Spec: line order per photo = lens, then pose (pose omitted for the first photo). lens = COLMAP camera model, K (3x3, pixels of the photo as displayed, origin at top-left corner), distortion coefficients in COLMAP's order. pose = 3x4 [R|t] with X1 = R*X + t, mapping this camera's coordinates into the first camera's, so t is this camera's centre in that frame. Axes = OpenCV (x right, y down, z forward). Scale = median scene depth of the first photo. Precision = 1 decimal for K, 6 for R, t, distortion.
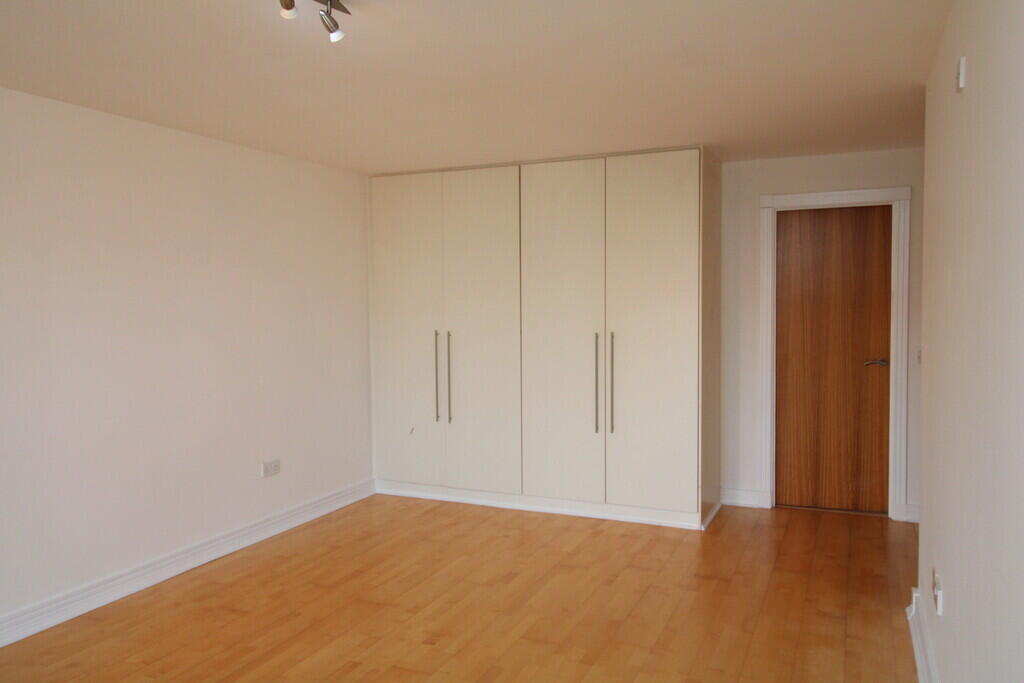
lens RADIAL K [[765.2, 0, 524.3], [0, 765.2, 337.6], [0, 0, 1]] dist [-0.000678, -0.000435]
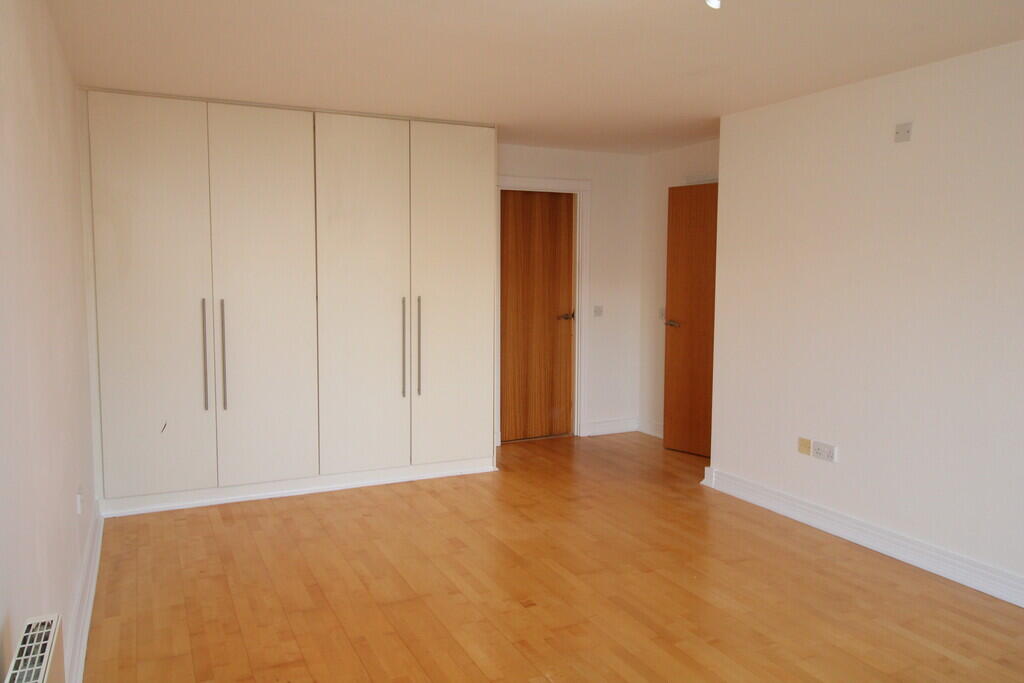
lens RADIAL K [[765.2, 0, 524.3], [0, 765.2, 337.6], [0, 0, 1]] dist [-0.000678, -0.000435]
pose [[0.645613, -0.058048, 0.761455, -0.572603], [0.025138, 0.998182, 0.054781, -0.004449], [-0.763250, -0.016226, 0.645899, 0.238029]]
